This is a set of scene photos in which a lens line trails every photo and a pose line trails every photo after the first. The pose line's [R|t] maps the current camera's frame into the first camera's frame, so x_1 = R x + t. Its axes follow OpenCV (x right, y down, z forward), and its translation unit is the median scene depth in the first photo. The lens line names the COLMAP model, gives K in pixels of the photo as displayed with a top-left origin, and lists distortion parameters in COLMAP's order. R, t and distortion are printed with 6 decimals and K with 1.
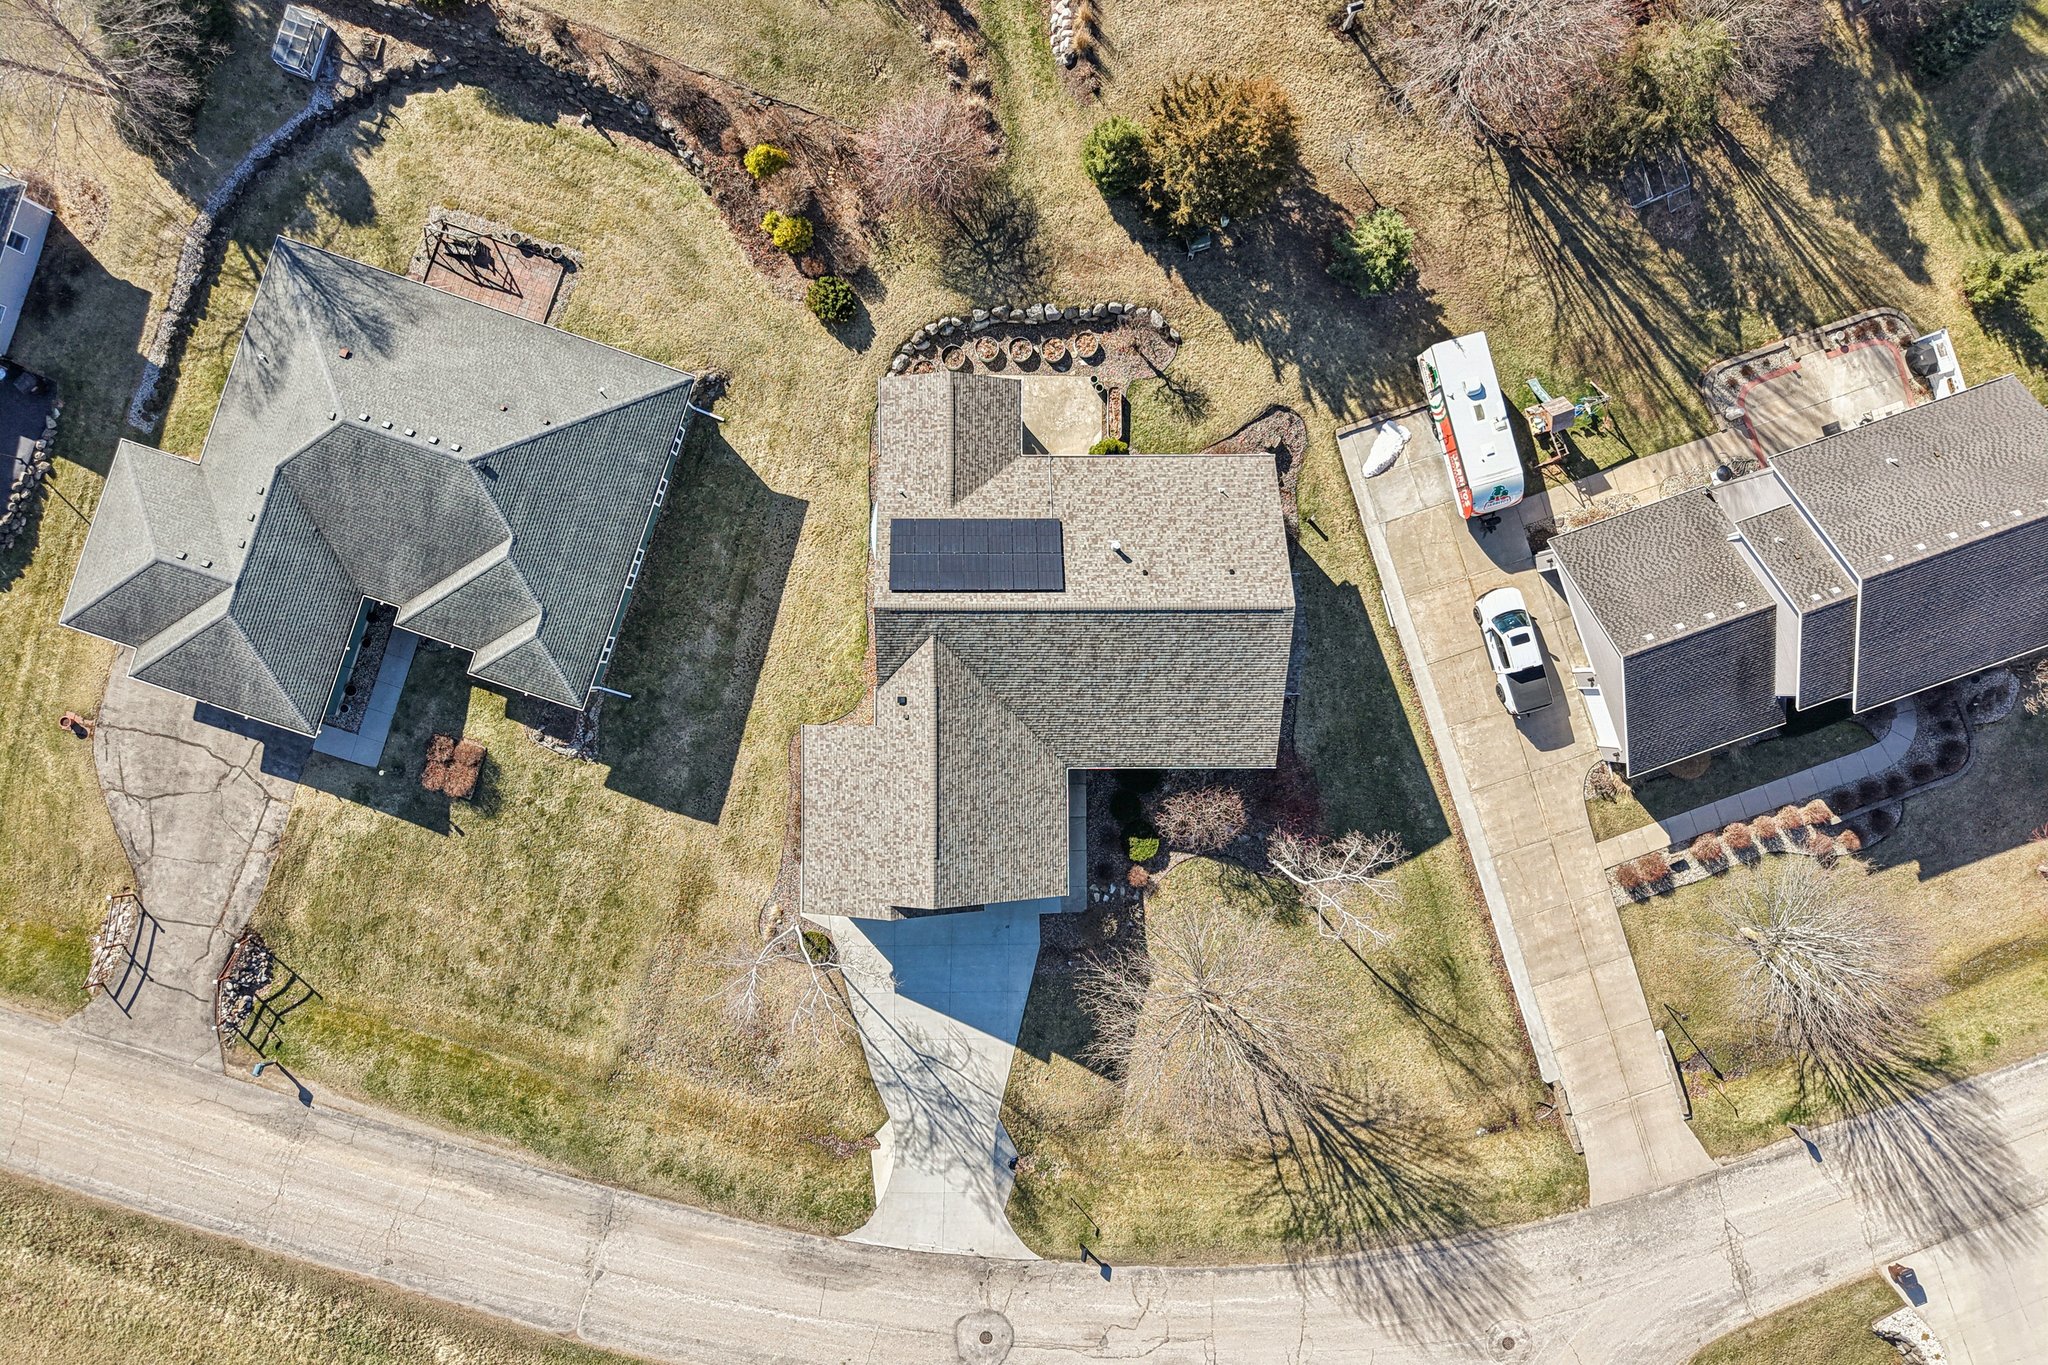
lens RADIAL K [[1444.3, 0, 1024.0], [0, 1444.3, 682.5], [0, 0, 1]] dist [0.069533, -0.107618]
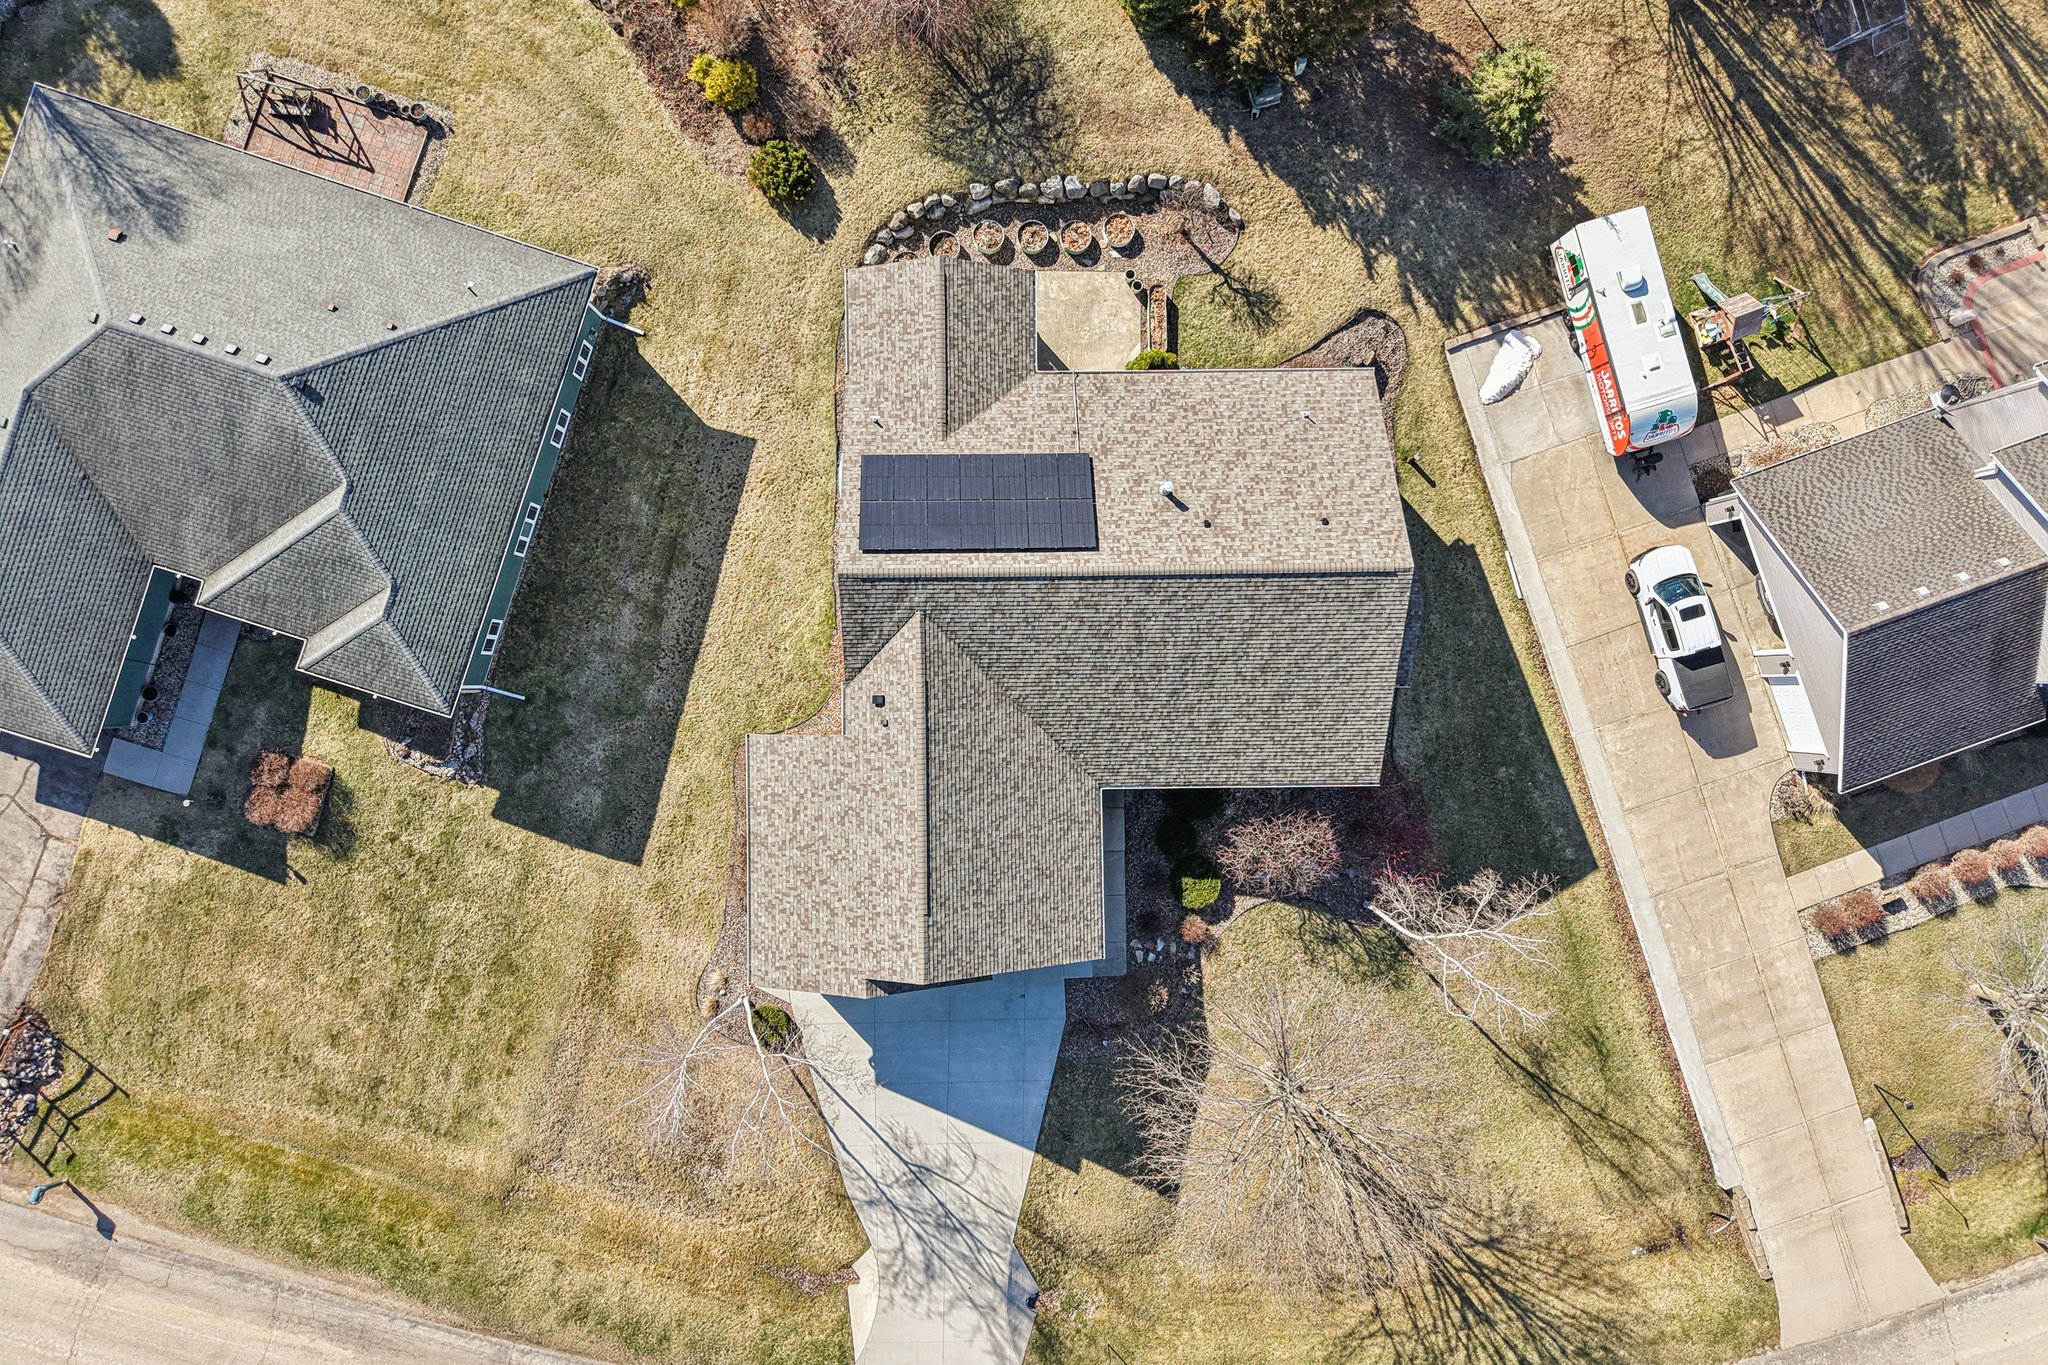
lens RADIAL K [[1424.5, 0, 1024.0], [0, 1424.5, 682.5], [0, 0, 1]] dist [0.065906, -0.097179]
pose [[0.999957, -0.009174, -0.000990, -0.008504], [0.009175, 0.999957, 0.001329, 0.002773], [0.000978, -0.001338, 0.999999, 0.248563]]
